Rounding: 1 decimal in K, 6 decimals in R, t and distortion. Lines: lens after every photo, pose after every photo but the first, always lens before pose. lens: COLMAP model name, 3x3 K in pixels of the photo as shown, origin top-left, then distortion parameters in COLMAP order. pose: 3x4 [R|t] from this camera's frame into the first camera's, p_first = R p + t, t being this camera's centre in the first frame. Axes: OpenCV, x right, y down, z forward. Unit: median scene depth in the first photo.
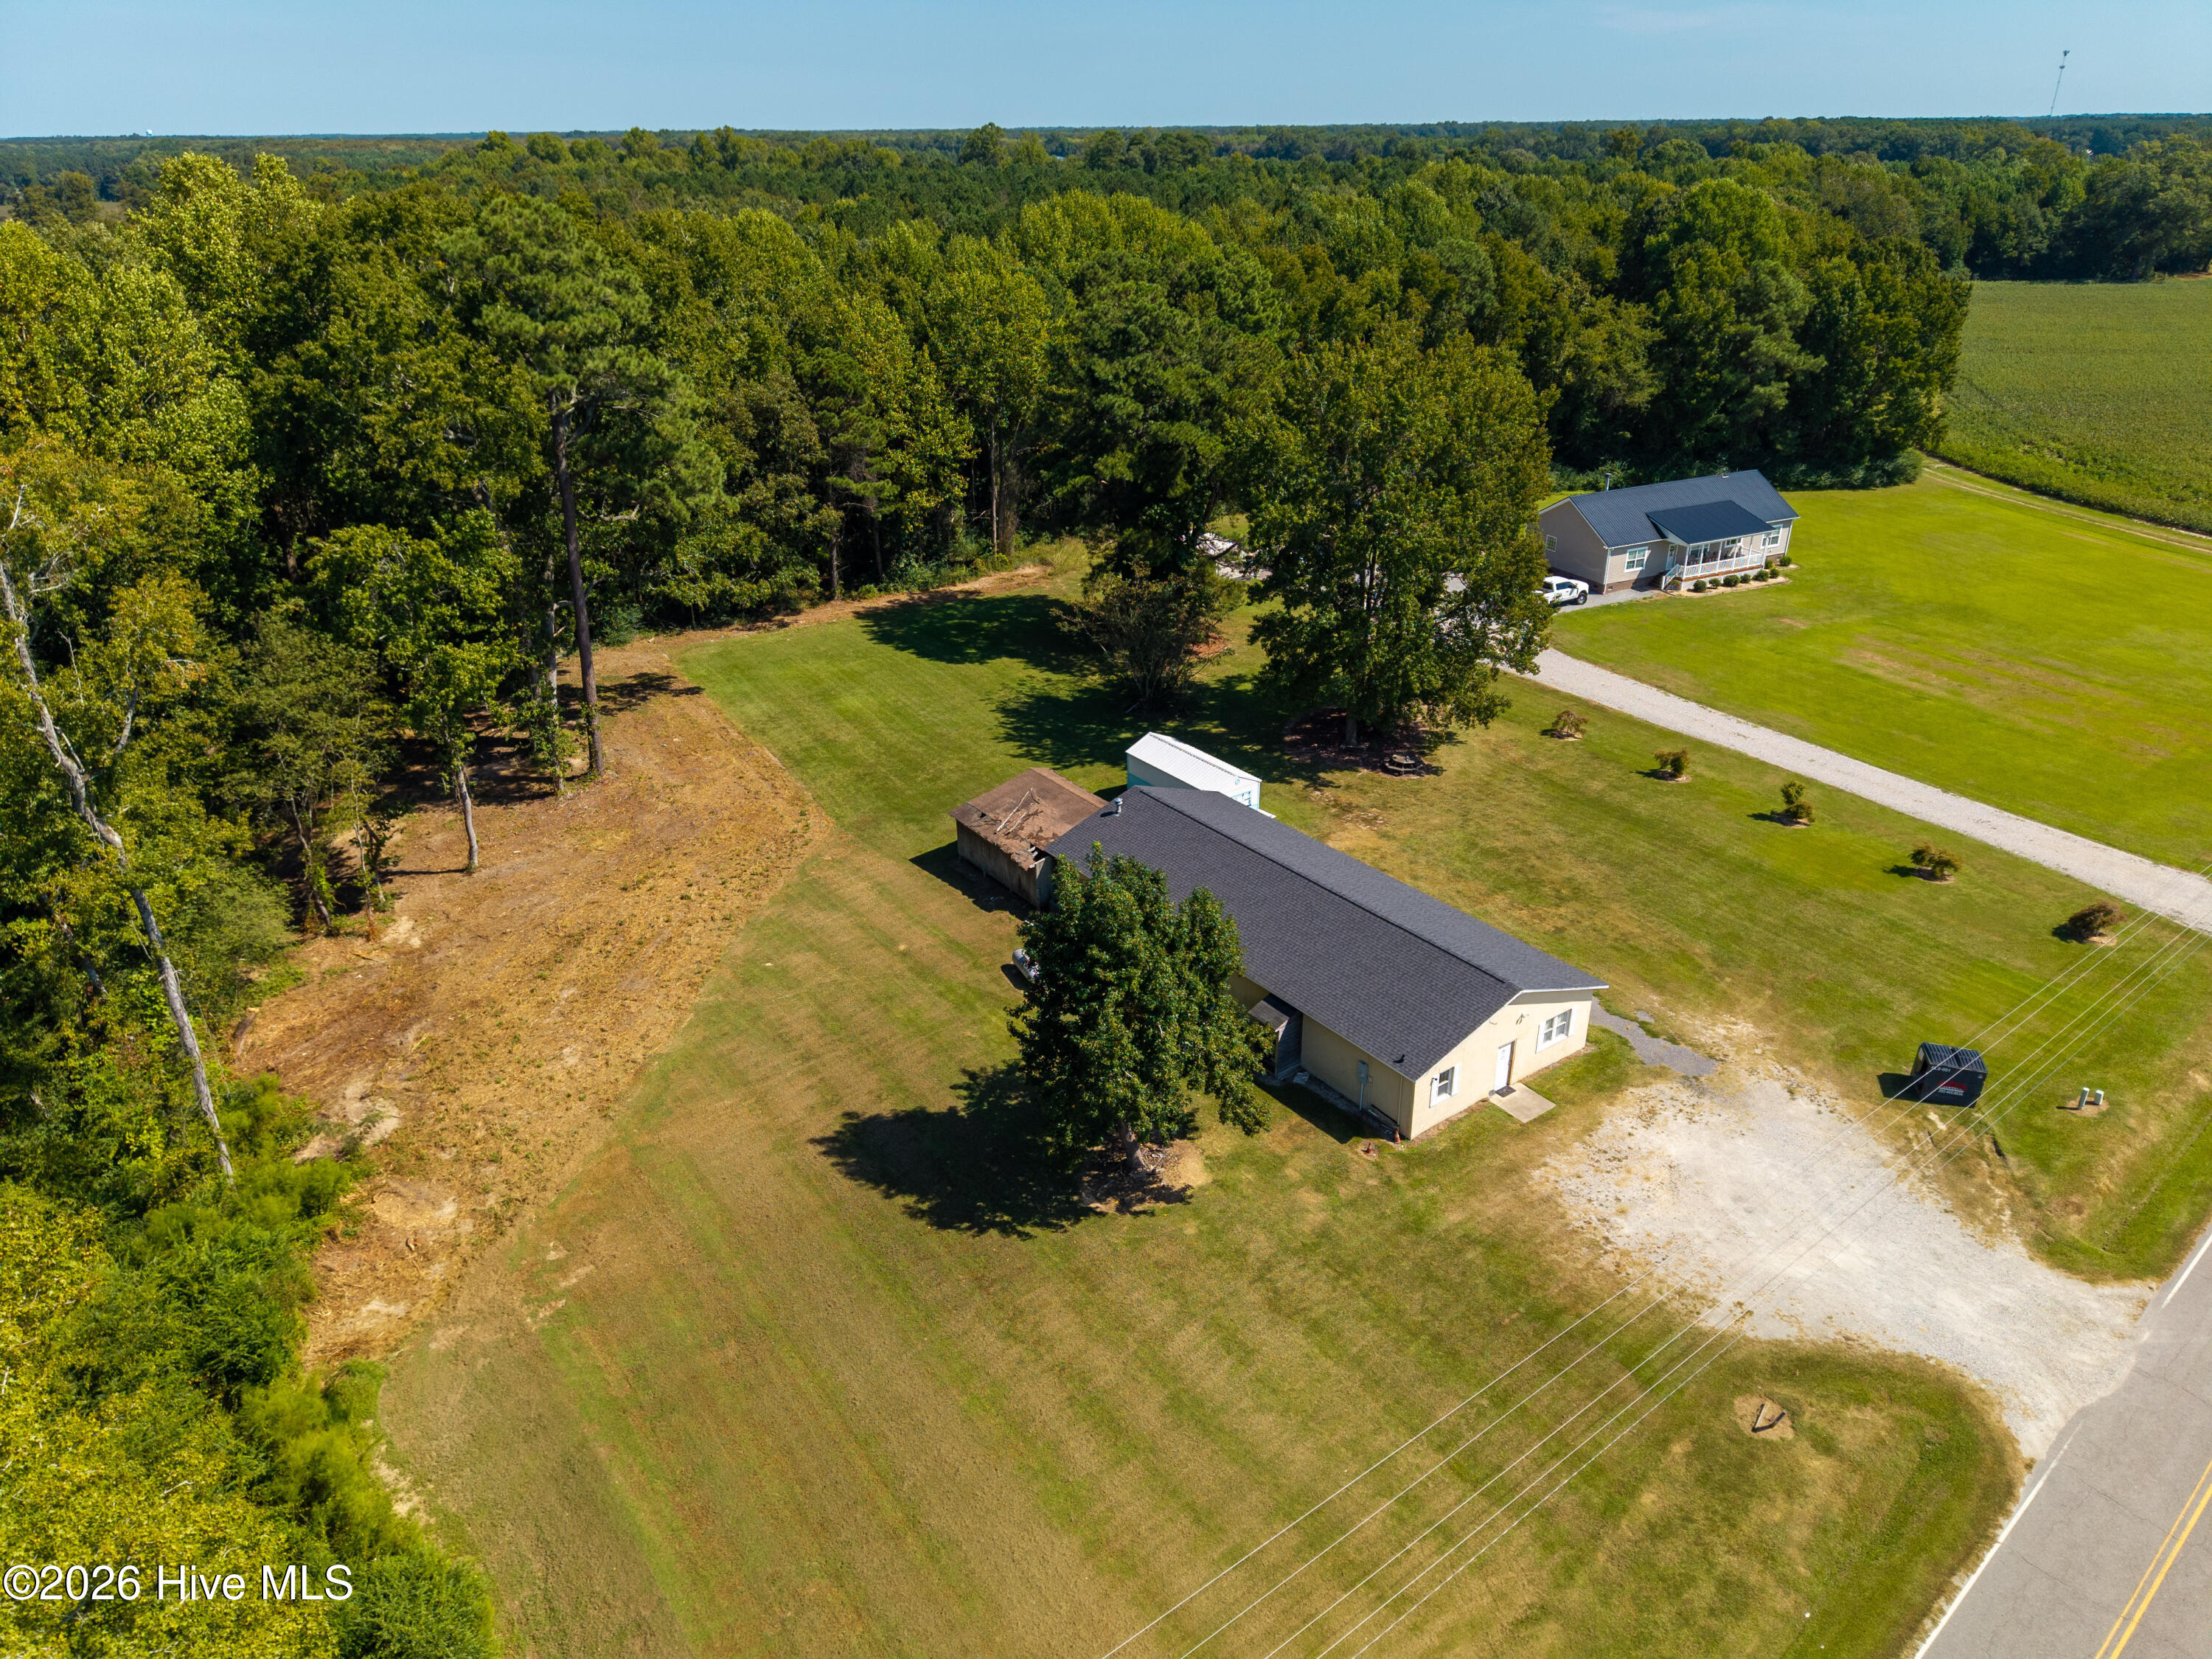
lens RADIAL K [[1475.0, 0, 1108.1], [0, 1475.0, 824.3], [0, 0, 1]] dist [0.031868, -0.029015]
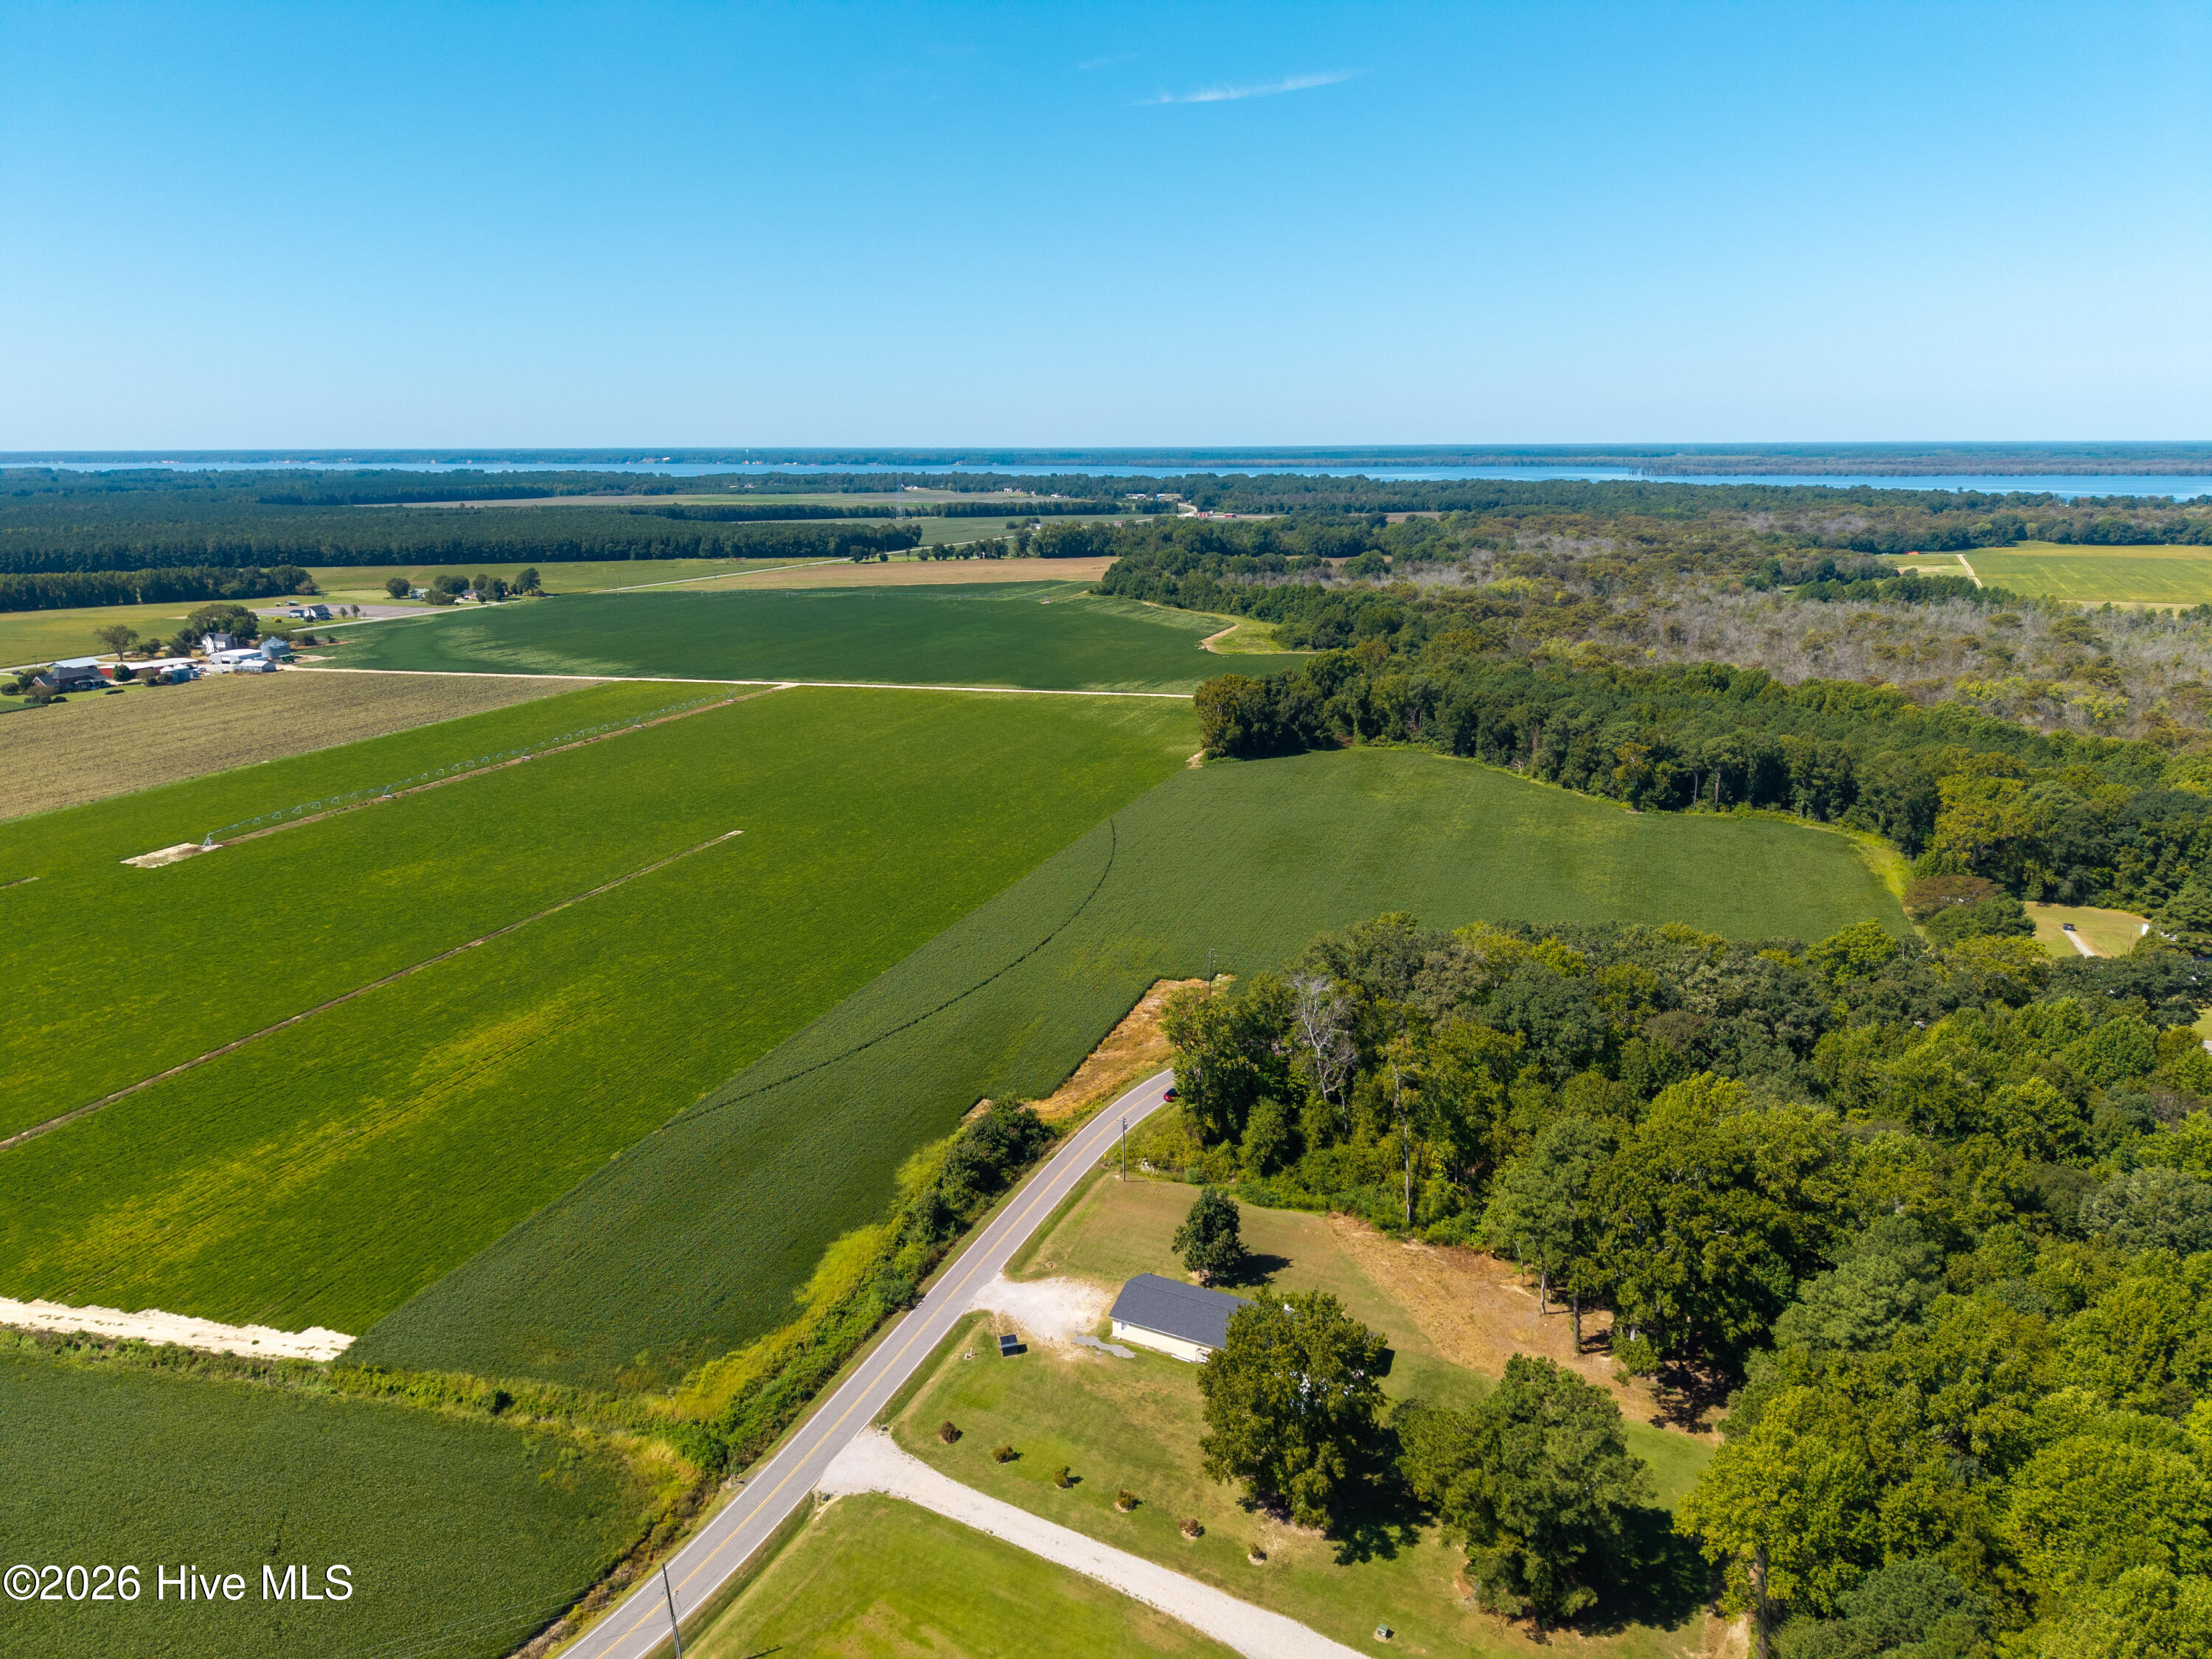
lens RADIAL K [[1475.0, 0, 1112.8], [0, 1475.0, 817.0], [0, 0, 1]] dist [0.031868, -0.029015]
pose [[-0.885333, 0.127078, -0.447255, 1.274608], [-0.186360, 0.784294, 0.591738, -2.058876], [0.425976, 0.607235, -0.670678, 1.963355]]
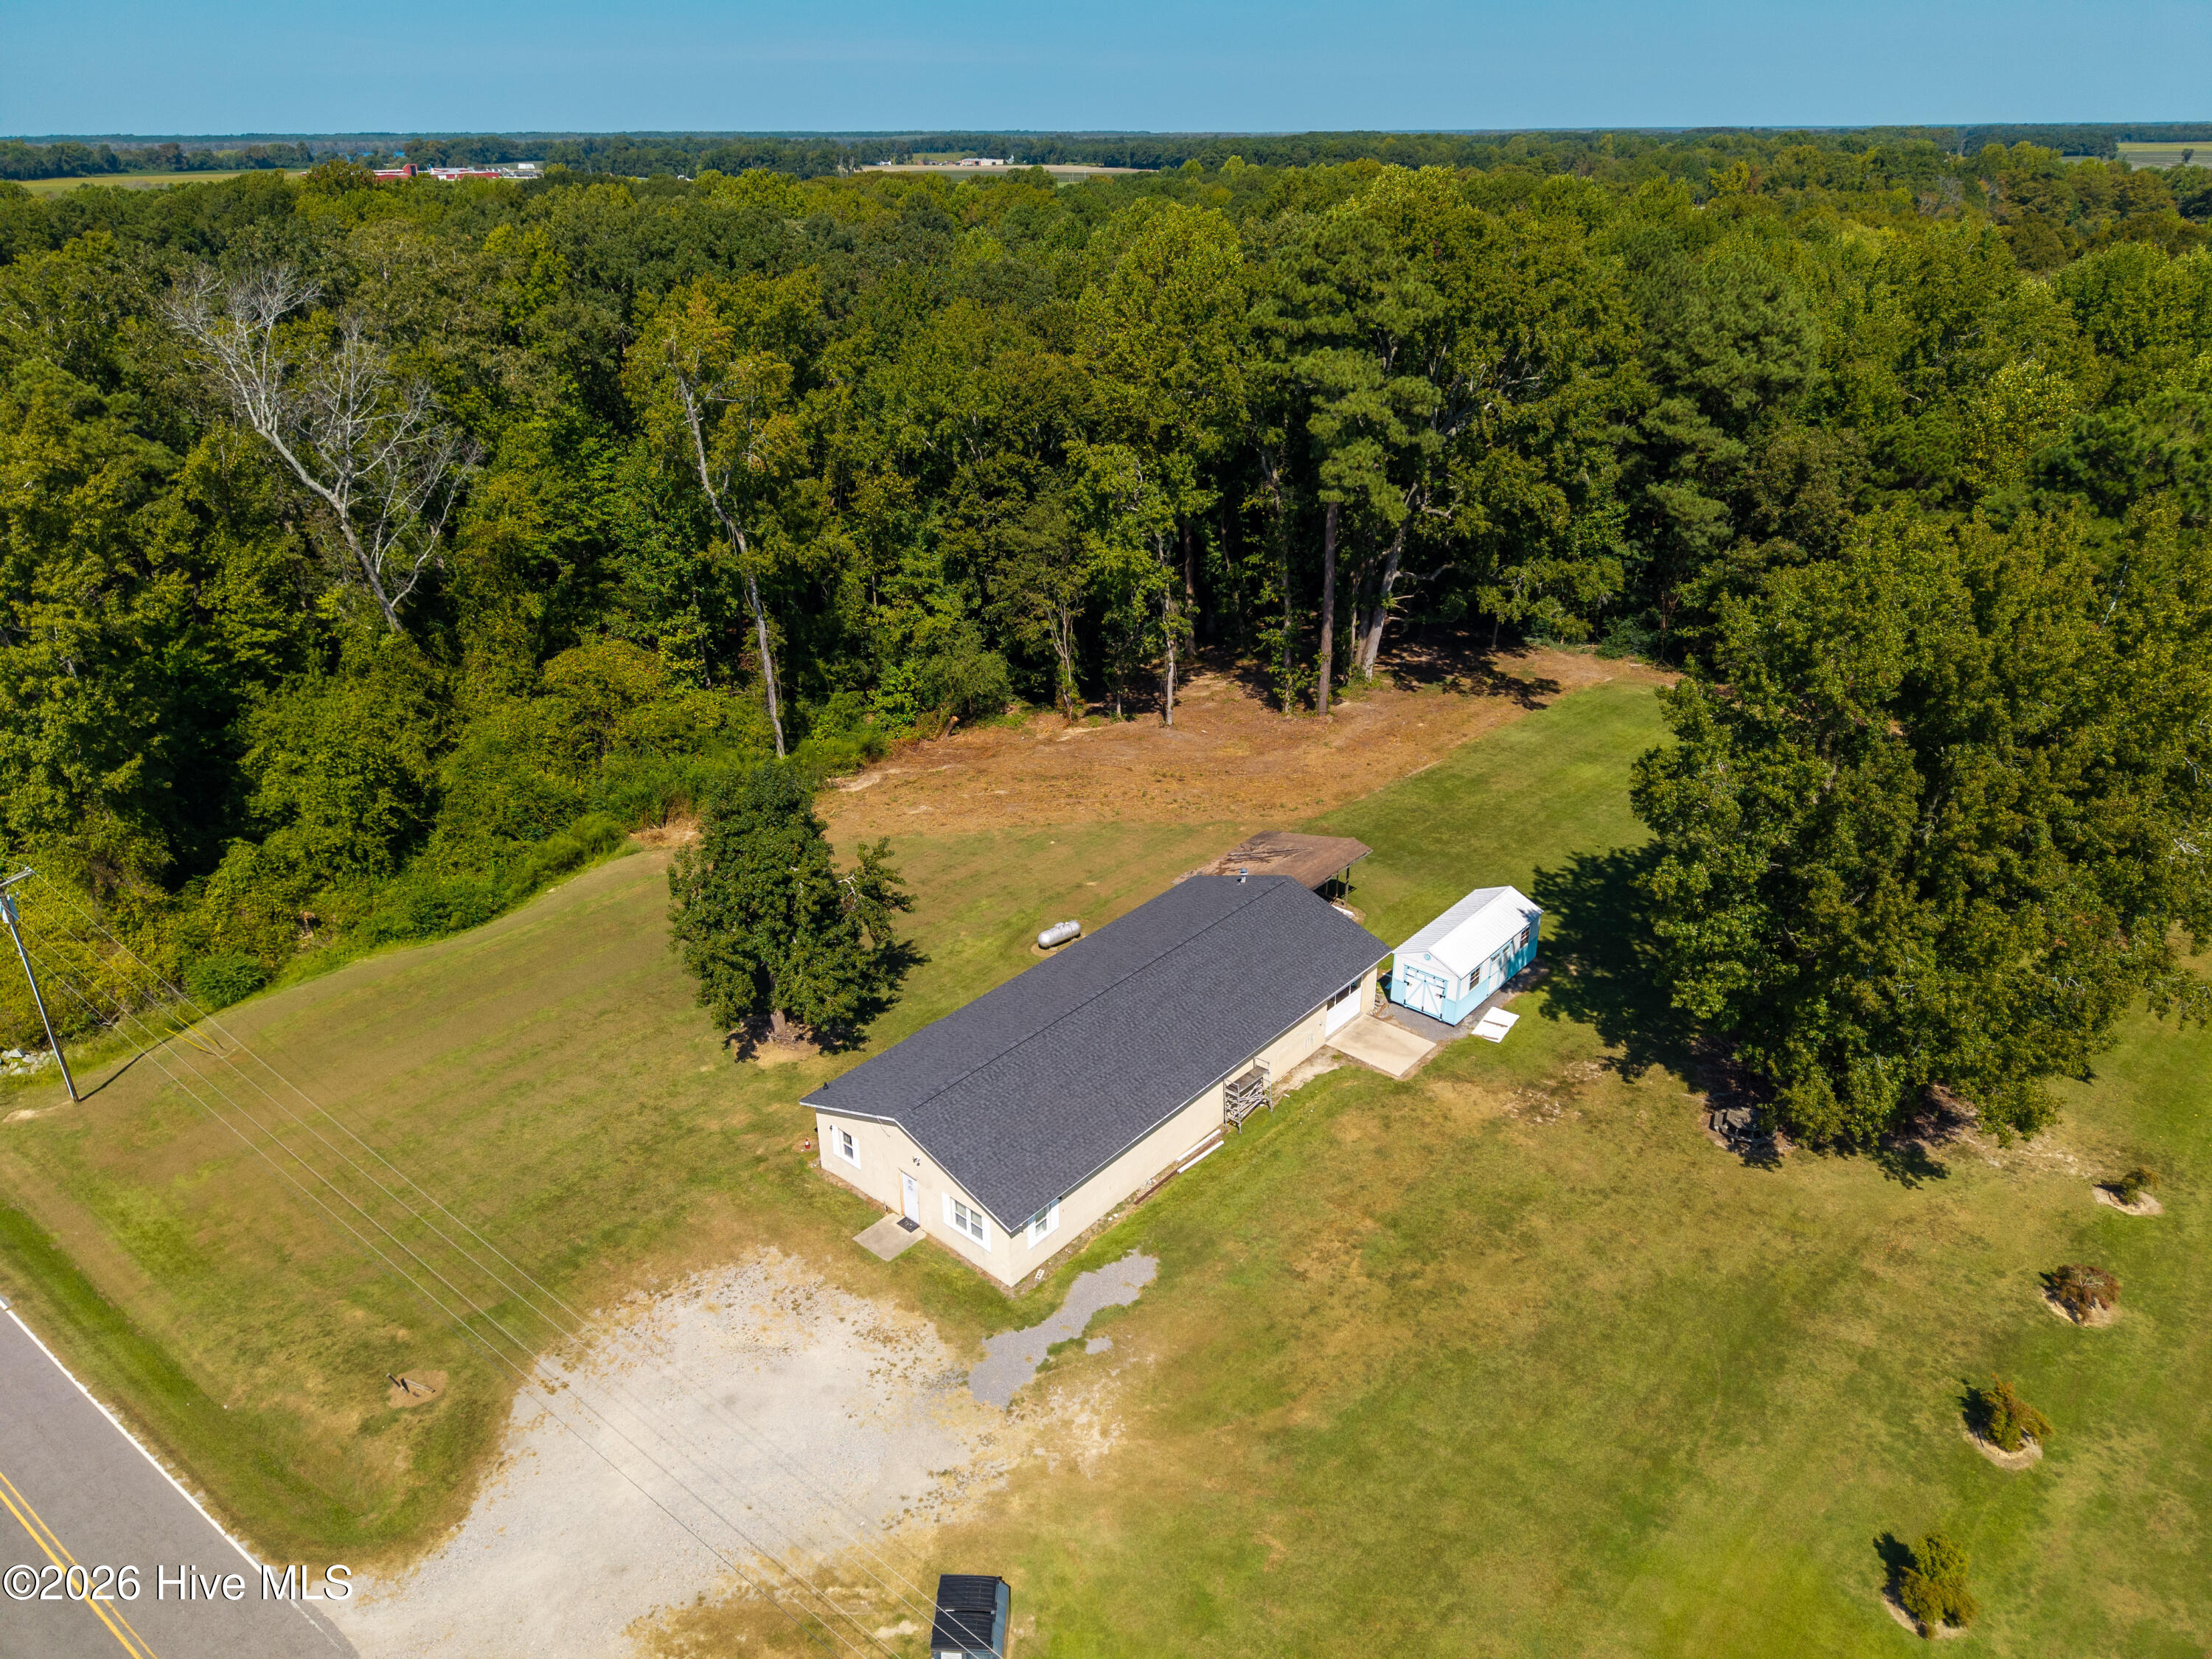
lens RADIAL K [[1475.0, 0, 1107.1], [0, 1475.0, 819.6], [0, 0, 1]] dist [0.031868, -0.029015]
pose [[0.224404, 0.416281, -0.881109, 0.777260], [-0.409411, 0.860775, 0.302404, -0.284235], [0.884322, 0.292875, 0.363592, 0.542443]]
